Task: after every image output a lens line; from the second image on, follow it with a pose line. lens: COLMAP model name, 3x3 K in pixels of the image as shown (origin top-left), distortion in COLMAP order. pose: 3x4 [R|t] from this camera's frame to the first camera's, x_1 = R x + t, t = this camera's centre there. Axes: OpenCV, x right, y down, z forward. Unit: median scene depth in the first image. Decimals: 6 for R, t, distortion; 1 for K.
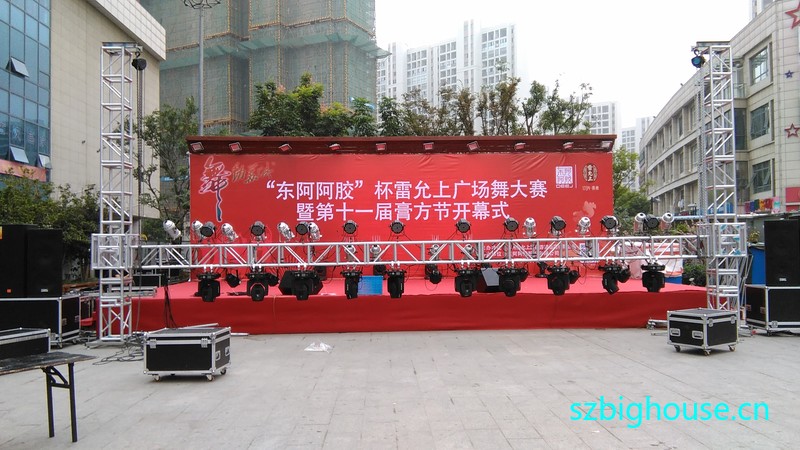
lens RADIAL K [[641.3, 0, 399.1], [0, 641.3, 232.9], [0, 0, 1]] dist [0.082690, -0.103501]
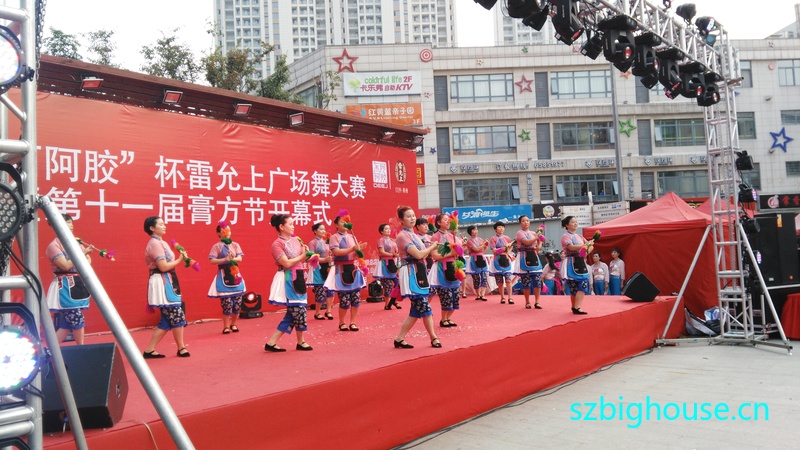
lens RADIAL K [[622.2, 0, 395.0], [0, 622.2, 230.2], [0, 0, 1]] dist [0.104462, -0.178953]
pose [[0.686213, 0.010737, 0.727321, -0.298236], [0.024918, 0.998957, -0.038258, 0.013073], [-0.726974, 0.044377, 0.685230, 0.460060]]
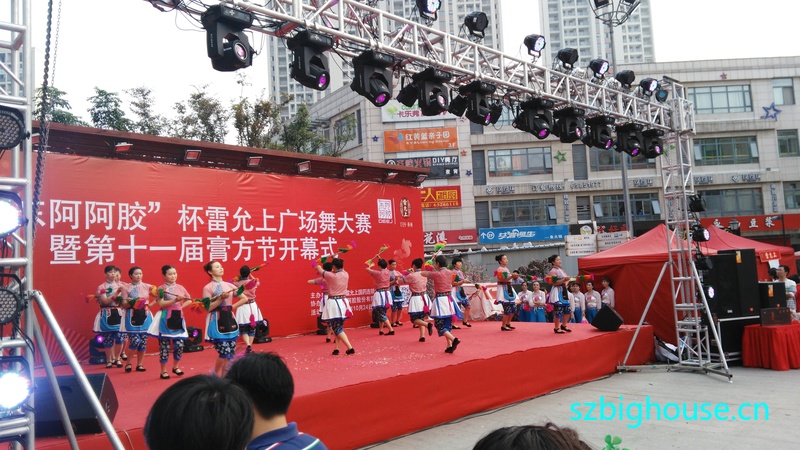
lens RADIAL K [[622.2, 0, 396.8], [0, 622.2, 231.7], [0, 0, 1]] dist [0.104462, -0.178953]
pose [[0.743044, 0.022122, 0.668877, -0.306738], [0.027781, 0.997572, -0.063855, -0.003317], [-0.668666, 0.066029, 0.740625, 0.359080]]
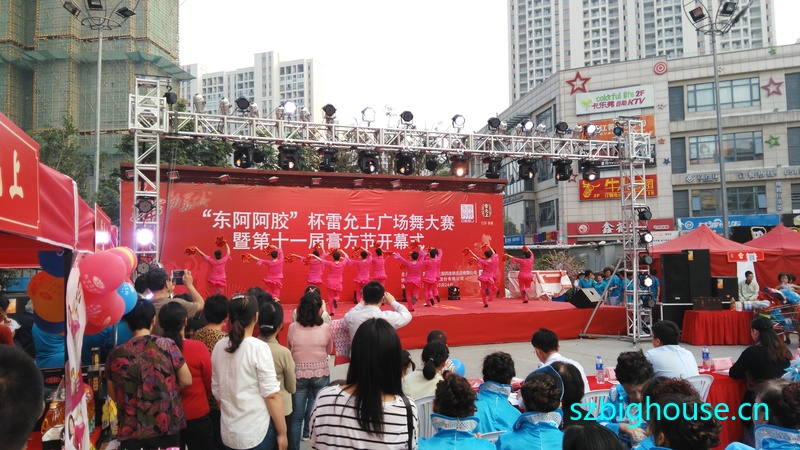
lens RADIAL K [[622.2, 0, 392.3], [0, 622.2, 230.3], [0, 0, 1]] dist [0.104462, -0.178953]
pose [[0.947406, 0.015533, 0.319657, -0.236243], [-0.001284, 0.998998, -0.044738, -0.004605], [-0.320032, 0.041975, 0.946477, -0.027391]]
